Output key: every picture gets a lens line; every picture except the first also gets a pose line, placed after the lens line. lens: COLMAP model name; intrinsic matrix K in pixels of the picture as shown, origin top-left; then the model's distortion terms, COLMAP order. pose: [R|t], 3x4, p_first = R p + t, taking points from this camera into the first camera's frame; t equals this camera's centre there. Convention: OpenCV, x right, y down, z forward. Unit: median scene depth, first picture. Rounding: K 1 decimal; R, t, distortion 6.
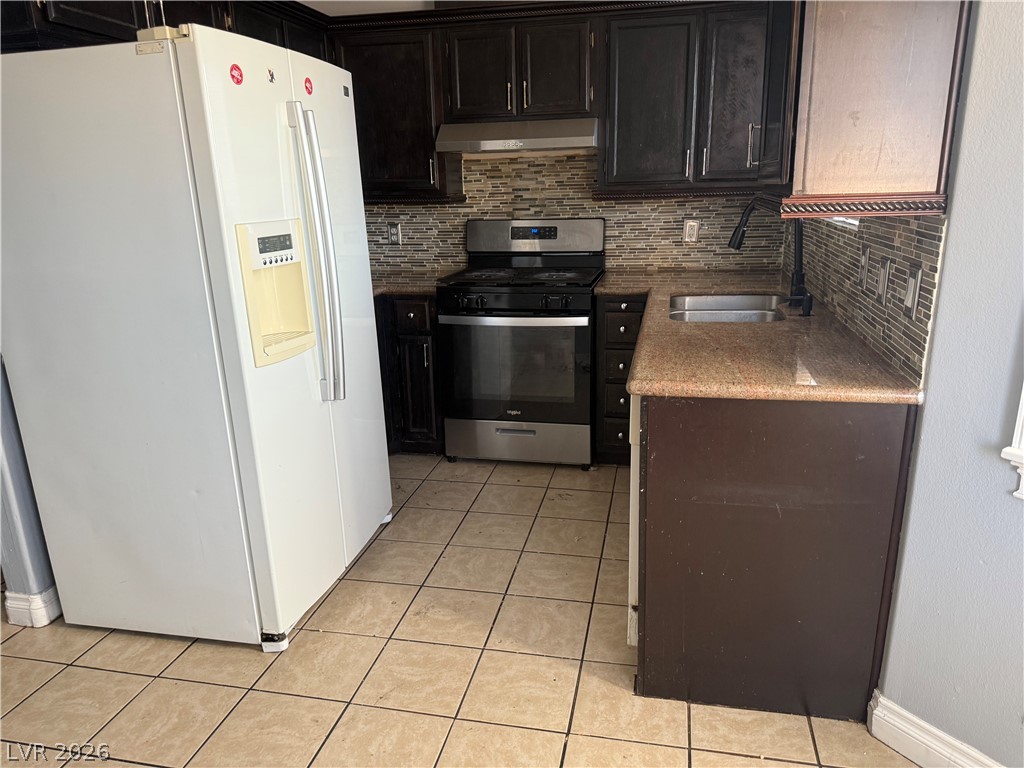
lens RADIAL K [[720.7, 0, 506.7], [0, 720.7, 383.9], [0, 0, 1]] dist [0.049778, -0.055916]
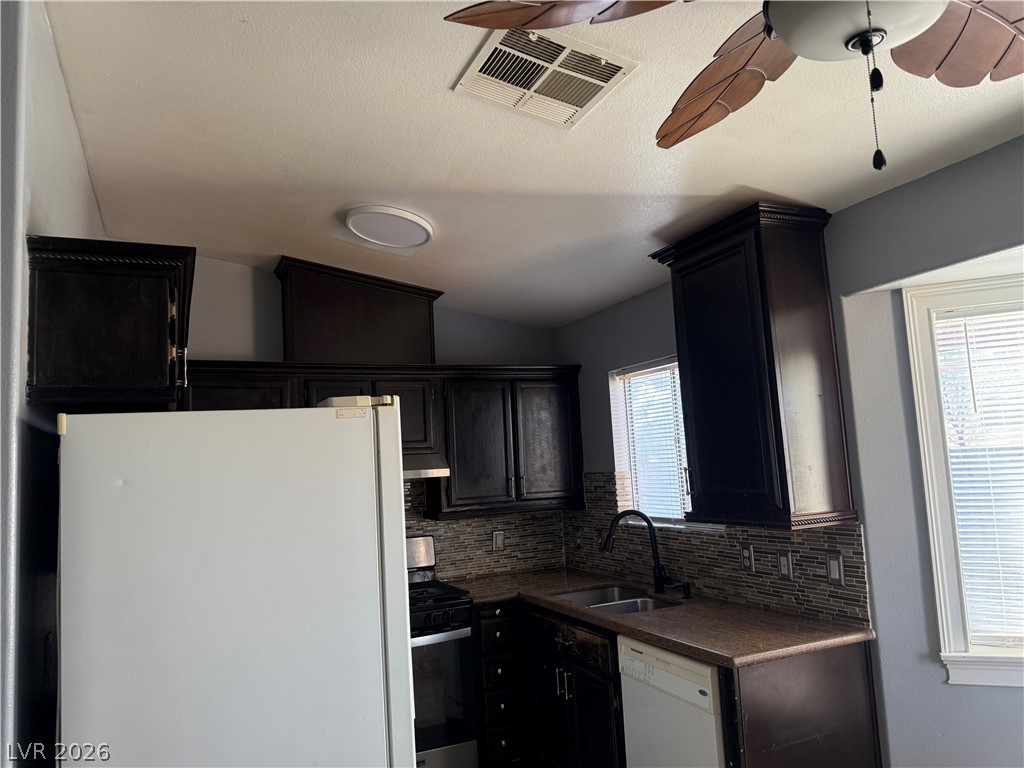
lens RADIAL K [[706.7, 0, 512.0], [0, 706.7, 384.0], [0, 0, 1]] dist [0.000579, -0.048005]
pose [[0.819607, 0.051316, 0.570623, -0.400774], [0.186282, 0.917996, -0.350118, -0.039052], [-0.541796, 0.393256, 0.742837, 0.031848]]
